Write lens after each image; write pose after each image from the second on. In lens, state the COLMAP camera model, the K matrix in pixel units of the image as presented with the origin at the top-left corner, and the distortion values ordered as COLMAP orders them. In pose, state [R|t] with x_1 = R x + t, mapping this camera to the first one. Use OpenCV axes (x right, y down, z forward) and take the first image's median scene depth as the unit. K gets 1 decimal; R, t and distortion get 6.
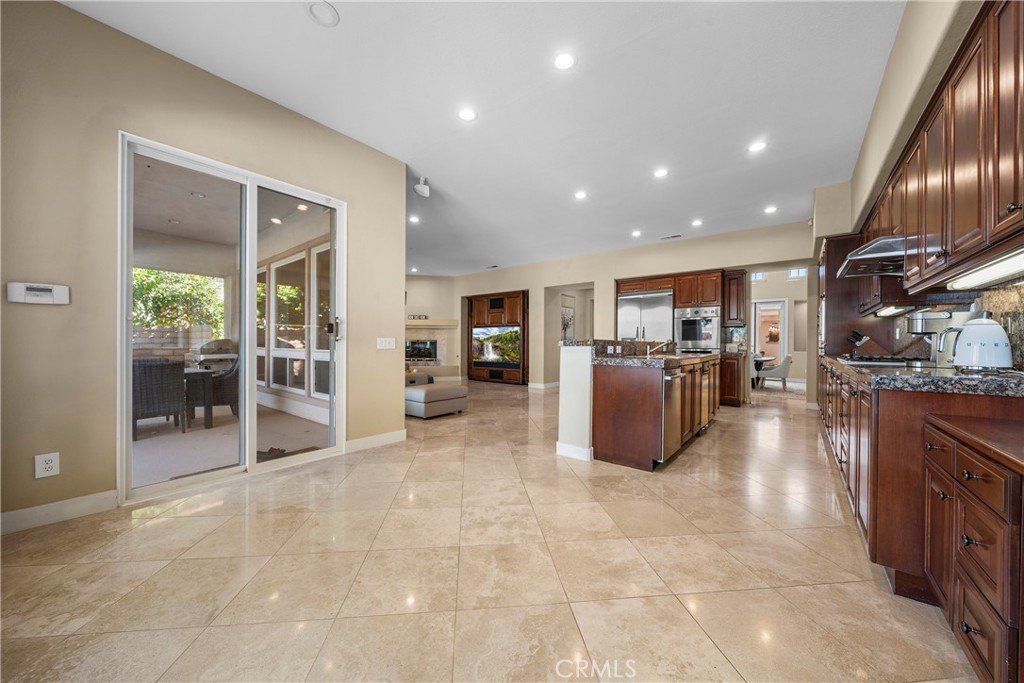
lens RADIAL K [[353.8, 0, 507.2], [0, 353.8, 342.8], [0, 0, 1]] dist [-0.010640, -0.000060]
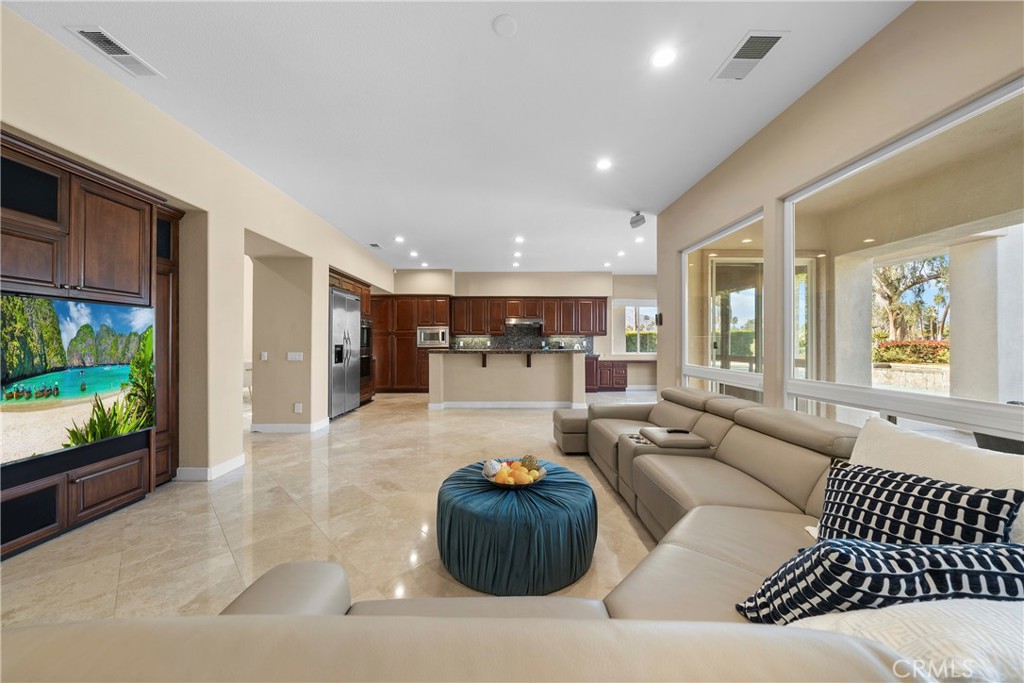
lens RADIAL K [[353.8, 0, 507.2], [0, 353.8, 342.8], [0, 0, 1]] dist [-0.010640, -0.000060]
pose [[-0.644952, -0.009818, 0.764160, -1.056706], [-0.008174, 0.999949, 0.005948, -0.055045], [-0.764179, -0.002410, -0.644999, 2.578273]]
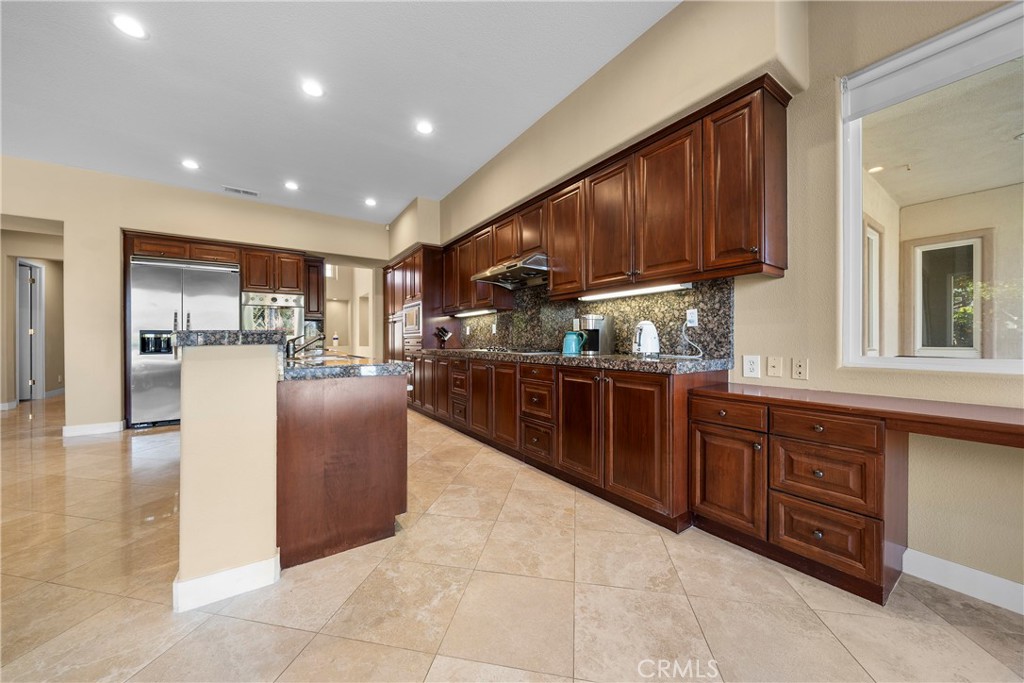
lens RADIAL K [[353.8, 0, 507.2], [0, 353.8, 342.8], [0, 0, 1]] dist [-0.010640, -0.000060]
pose [[0.296859, -0.013735, 0.954823, -0.119435], [0.002186, 0.999904, 0.013704, 0.001730], [-0.954919, -0.001981, 0.296860, 0.500590]]
